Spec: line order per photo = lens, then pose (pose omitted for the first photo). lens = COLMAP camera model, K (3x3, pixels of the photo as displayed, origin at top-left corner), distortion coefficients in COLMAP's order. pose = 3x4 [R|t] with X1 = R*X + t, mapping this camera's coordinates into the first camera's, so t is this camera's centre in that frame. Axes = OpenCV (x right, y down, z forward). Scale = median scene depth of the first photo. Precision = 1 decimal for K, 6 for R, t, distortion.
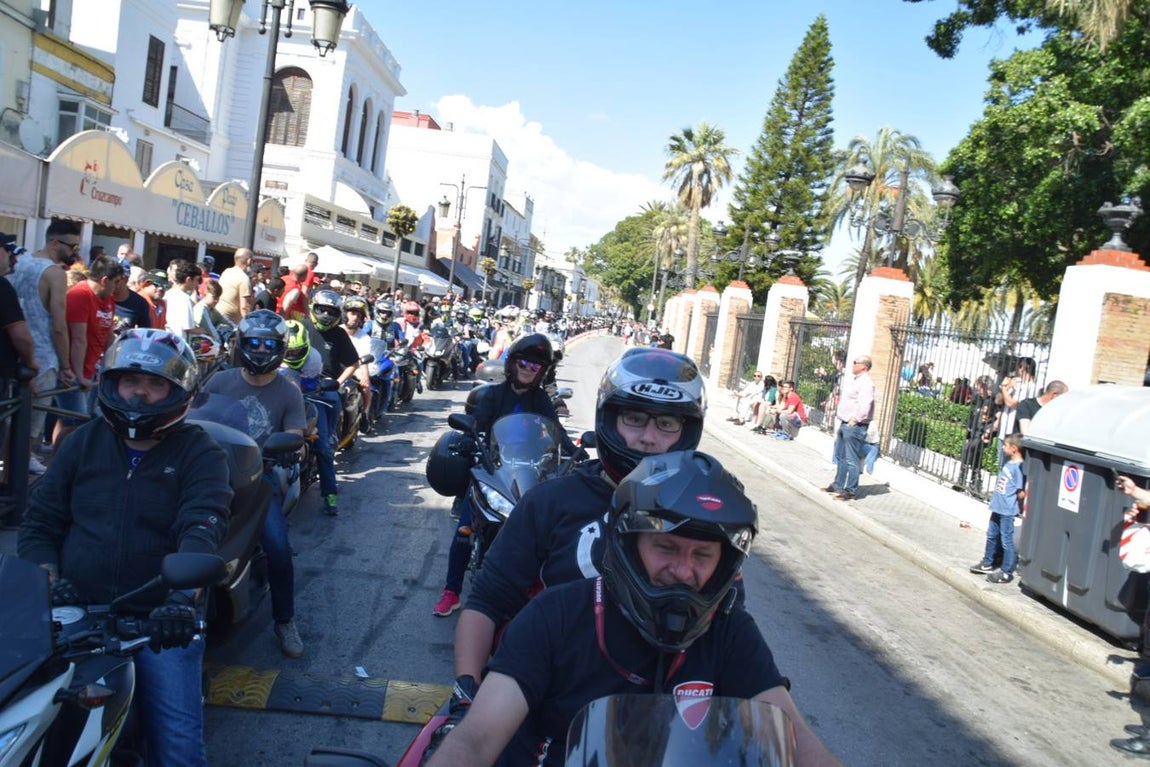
lens RADIAL K [[1102.4, 0, 575.0], [0, 1102.4, 383.5], [0, 0, 1]] dist [-0.010702, 0.303506]
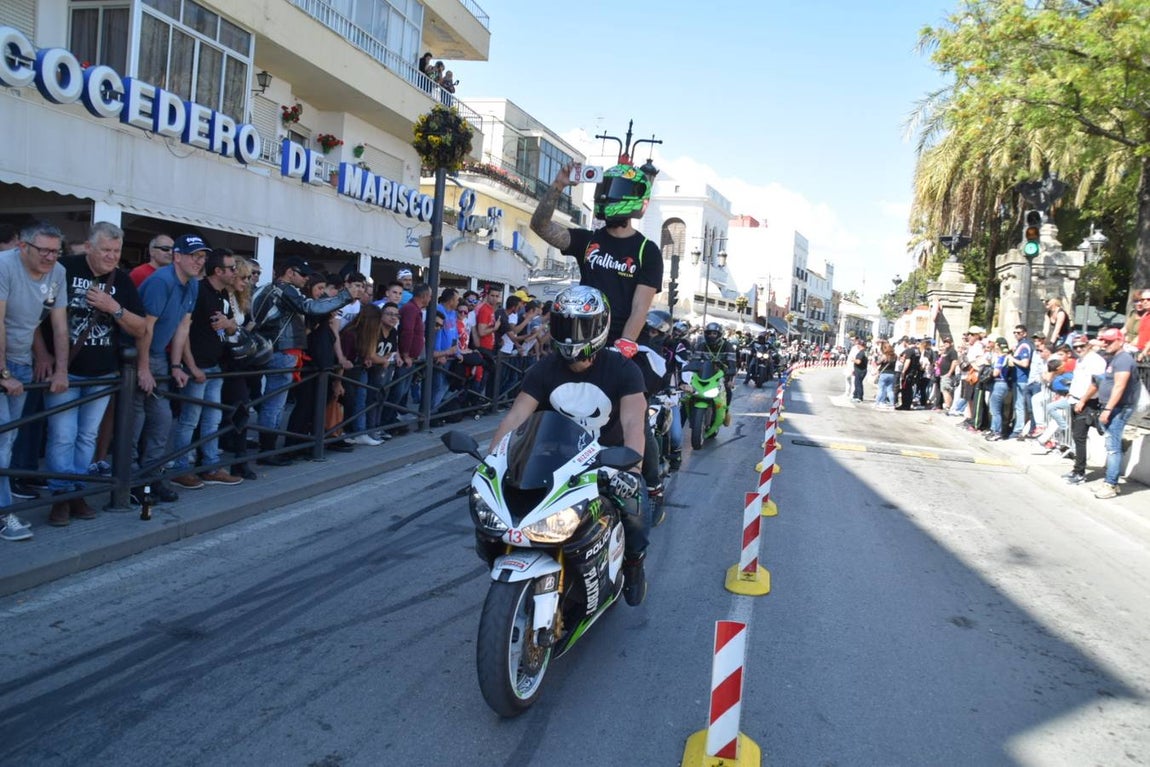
lens RADIAL K [[1102.4, 0, 575.0], [0, 1102.4, 383.5], [0, 0, 1]] dist [-0.010702, 0.303506]
pose [[0.954195, -0.058029, -0.293505, 0.061959], [0.043209, 0.997454, -0.056731, 0.048171], [0.296049, 0.041451, 0.954273, -0.452511]]
